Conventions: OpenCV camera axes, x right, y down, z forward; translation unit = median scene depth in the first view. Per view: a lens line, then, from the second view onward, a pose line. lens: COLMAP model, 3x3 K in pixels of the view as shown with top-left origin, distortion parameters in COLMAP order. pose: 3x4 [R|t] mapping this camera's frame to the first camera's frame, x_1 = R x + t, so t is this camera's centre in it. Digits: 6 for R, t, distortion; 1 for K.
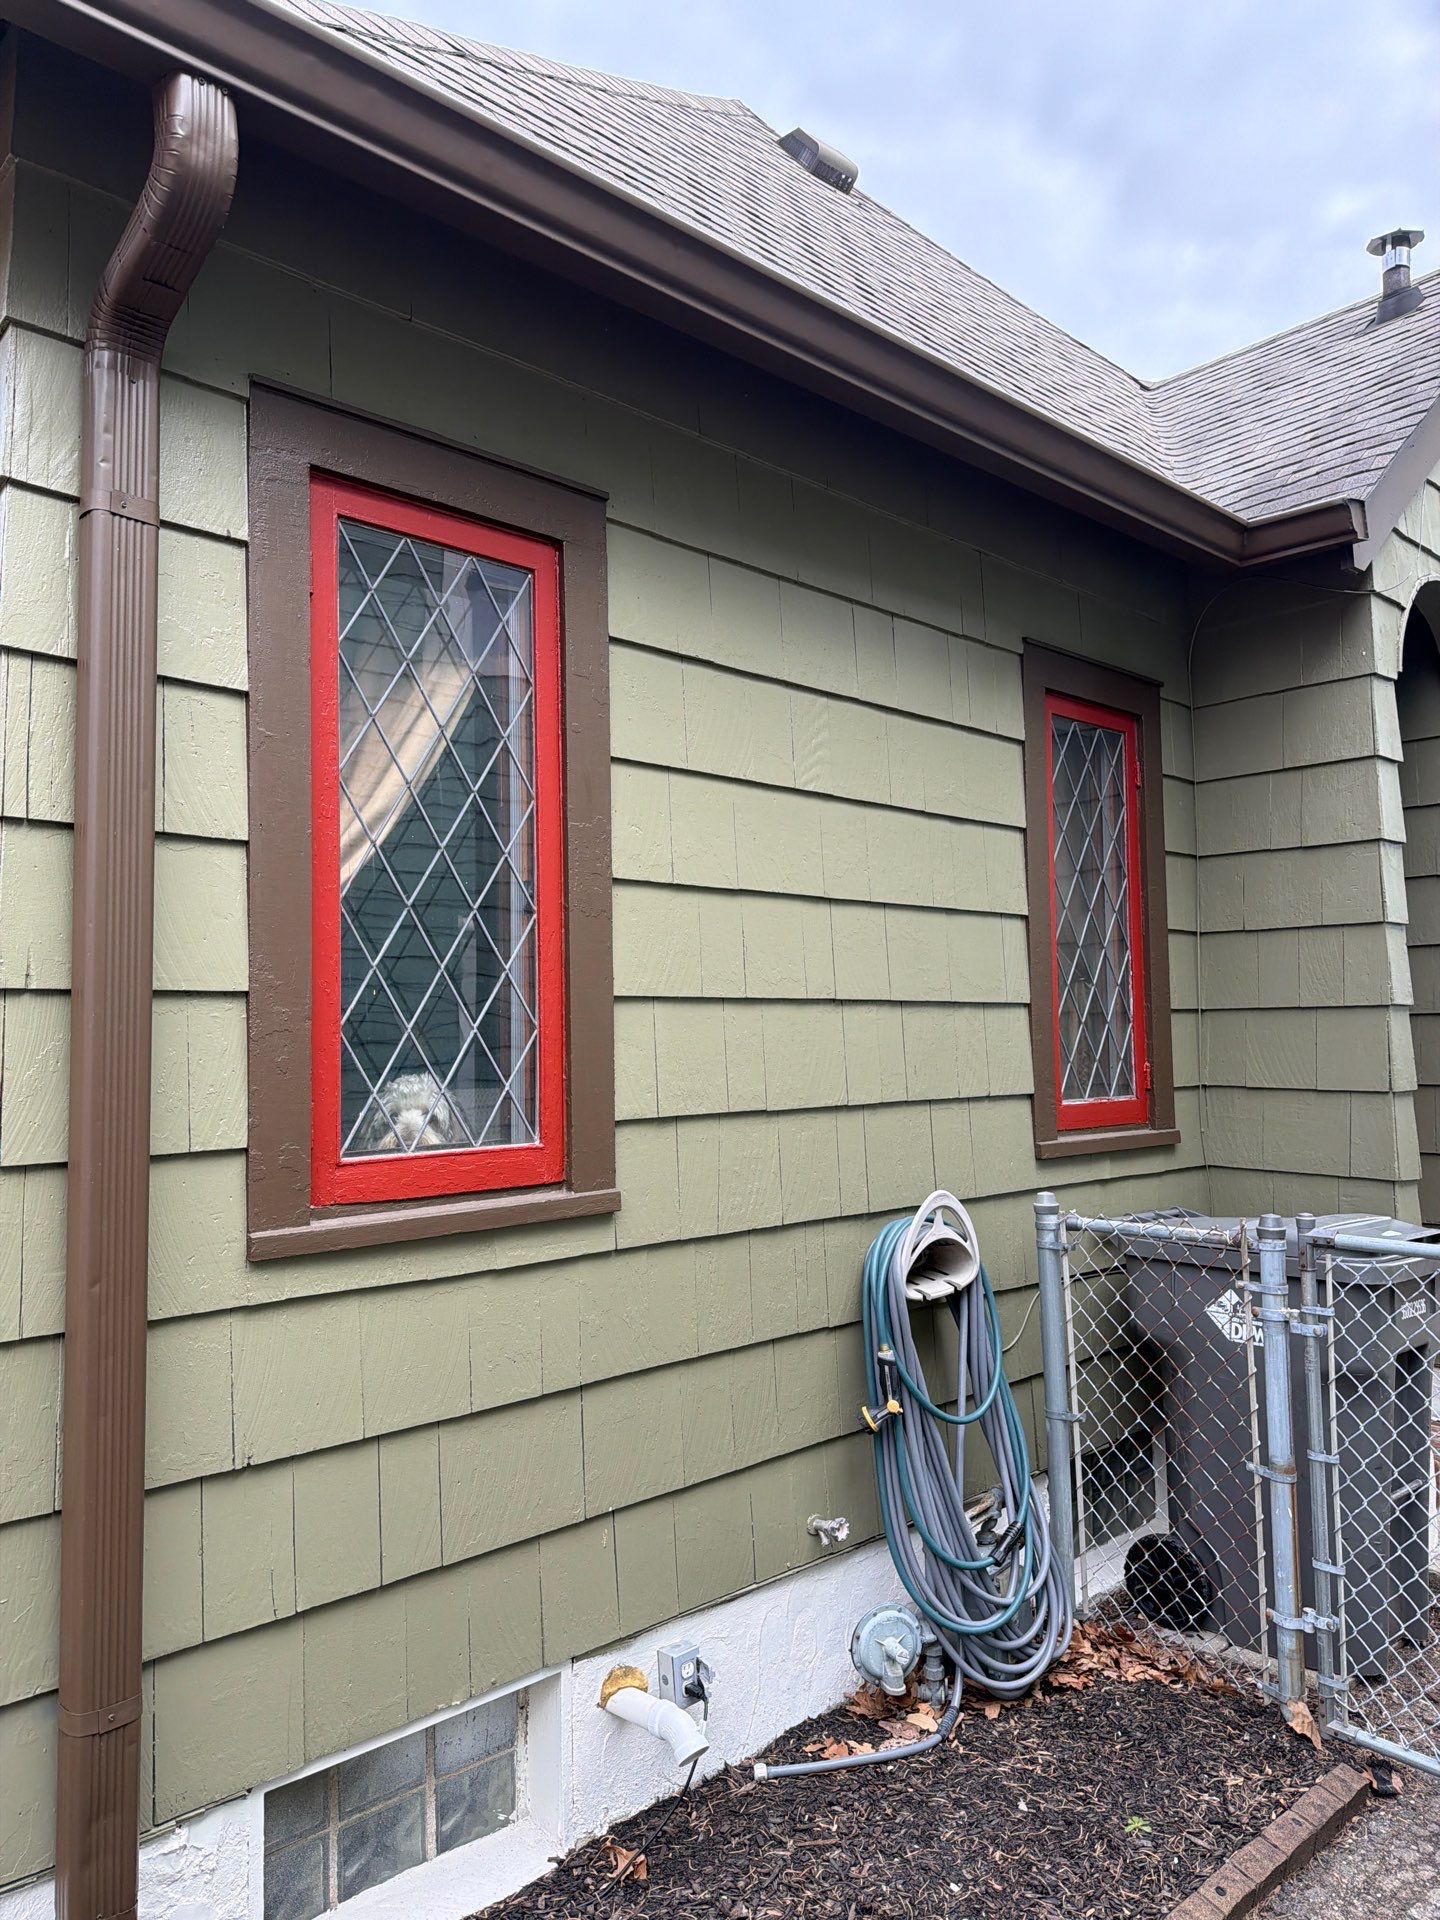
lens RADIAL K [[1383.7, 0, 689.3], [0, 1383.7, 969.2], [0, 0, 1]] dist [0.097004, -0.286532]
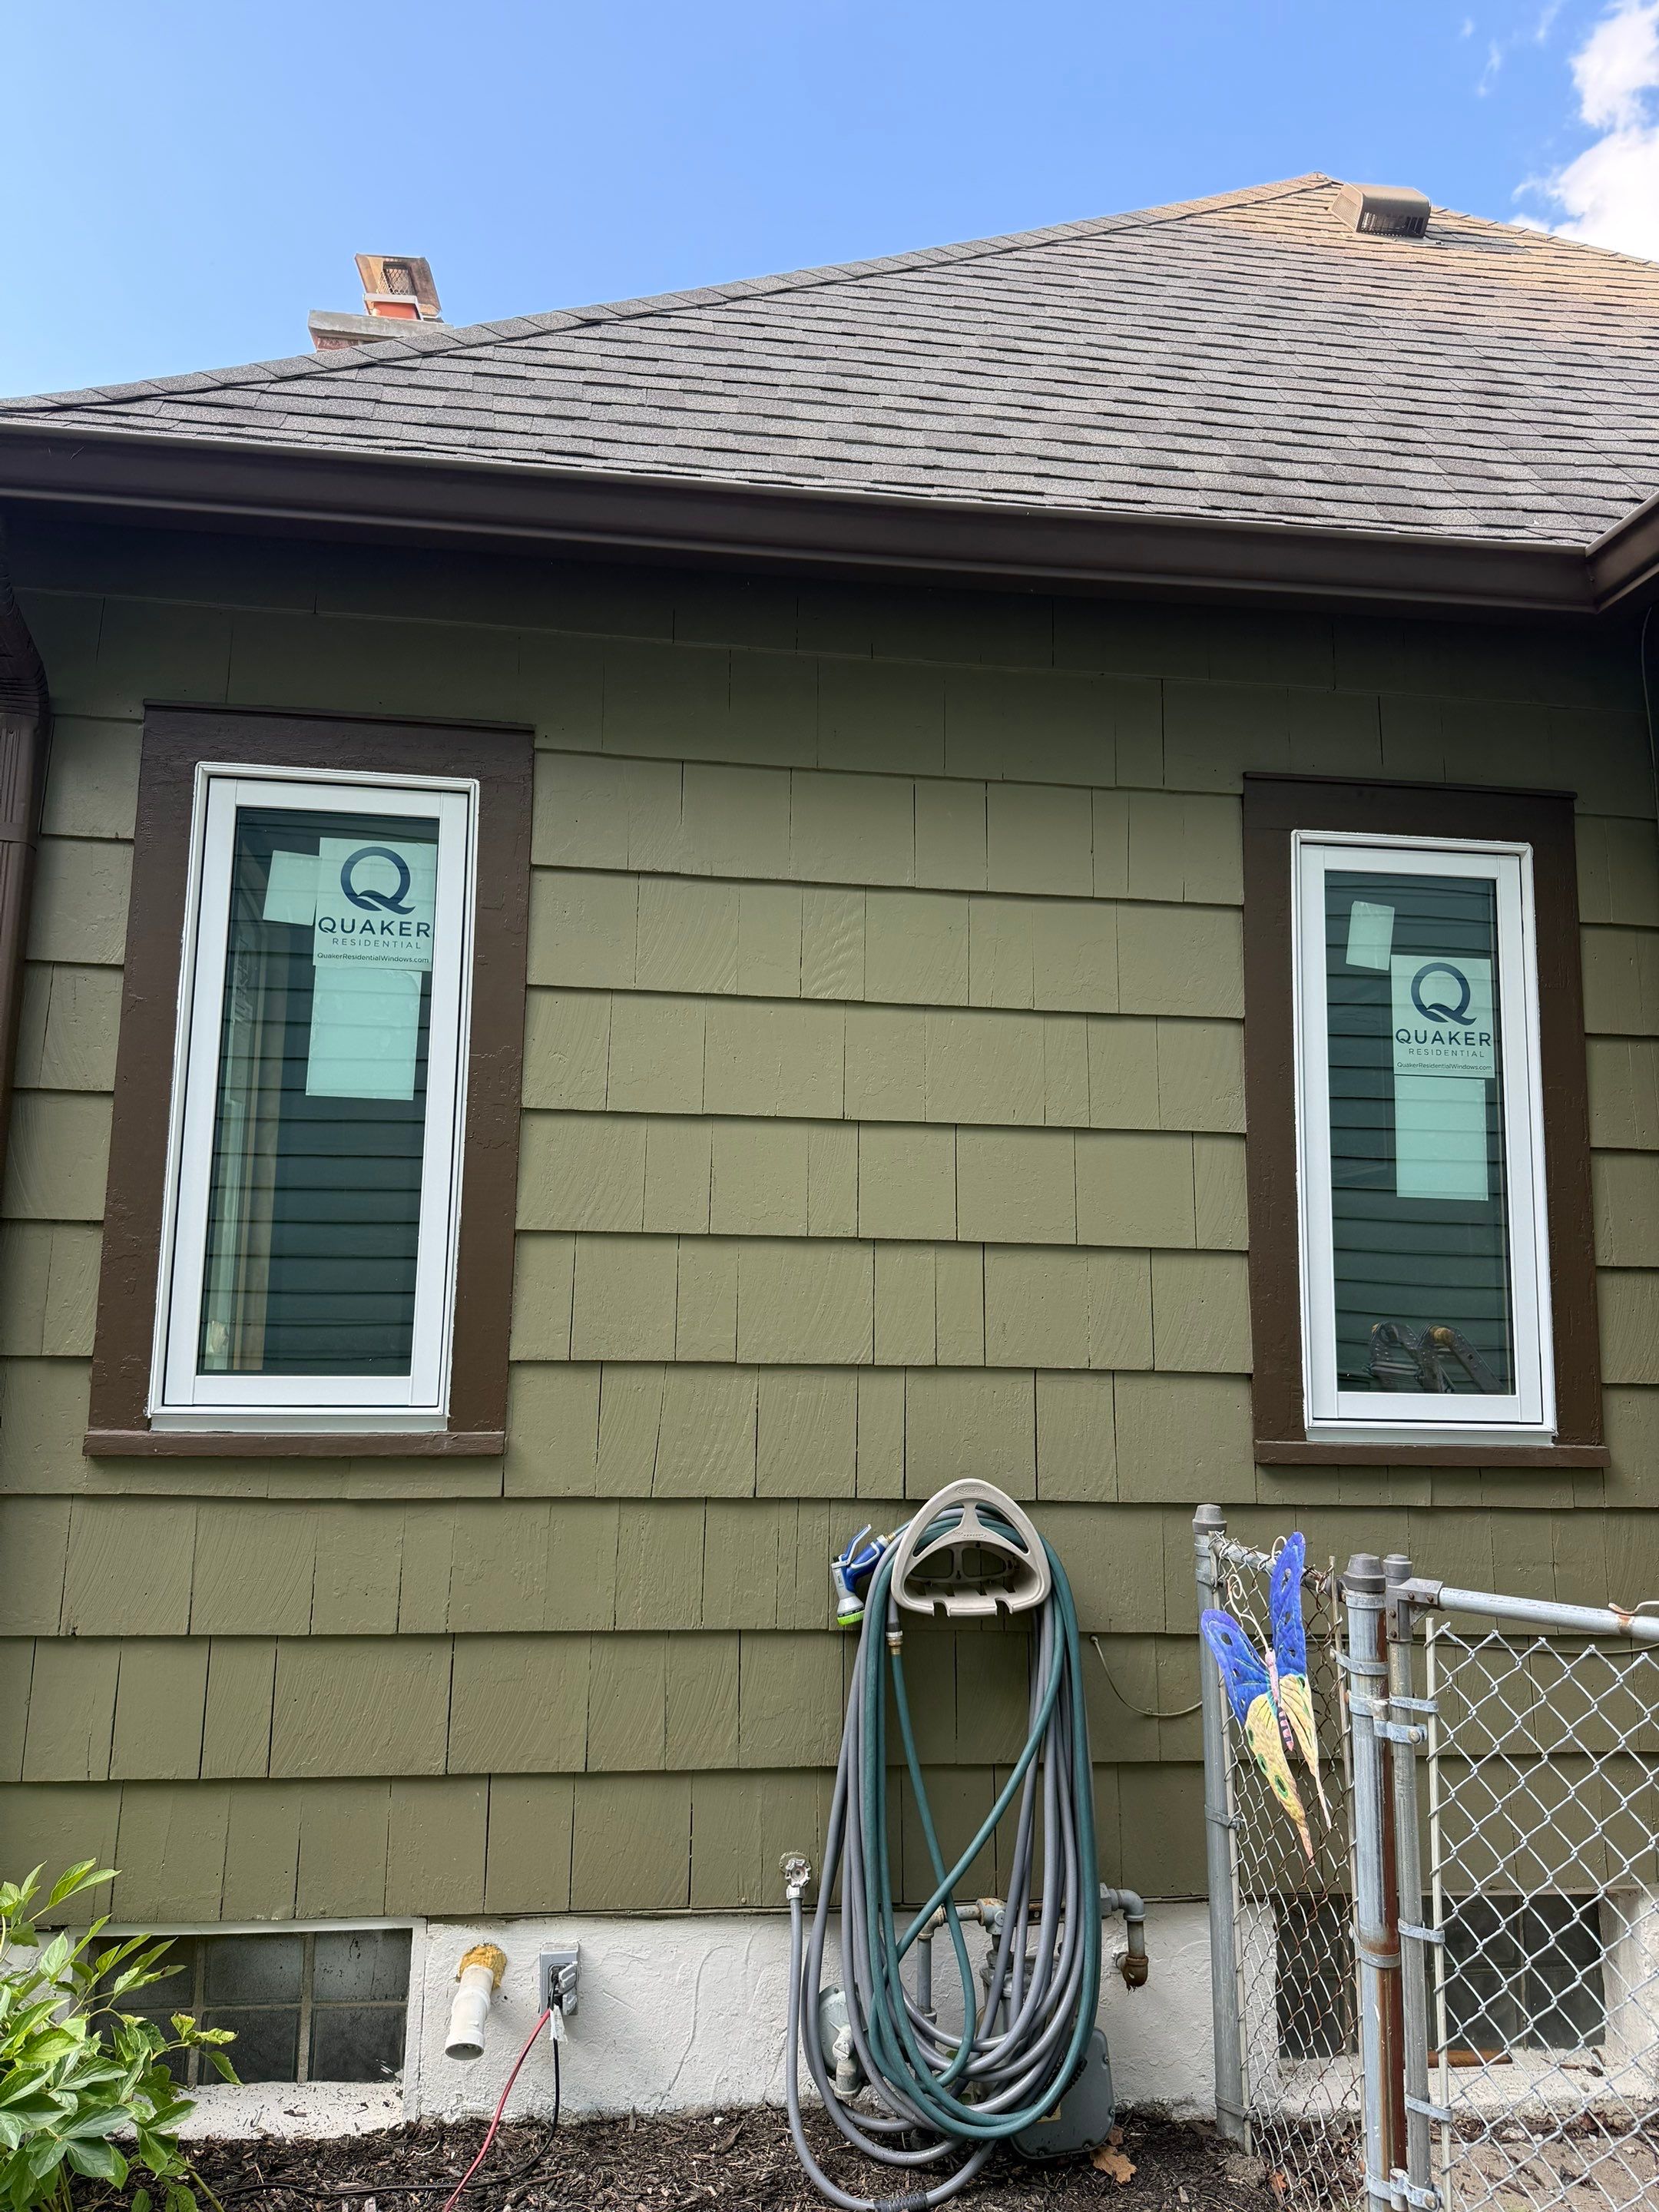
lens RADIAL K [[1594.1, 0, 794.1], [0, 1594.1, 1116.6], [0, 0, 1]] dist [0.097004, -0.286532]
pose [[0.802298, -0.050969, -0.594743, 0.684914], [-0.000411, 0.996300, -0.085938, 0.032240], [0.596923, 0.069192, 0.799309, 0.196906]]
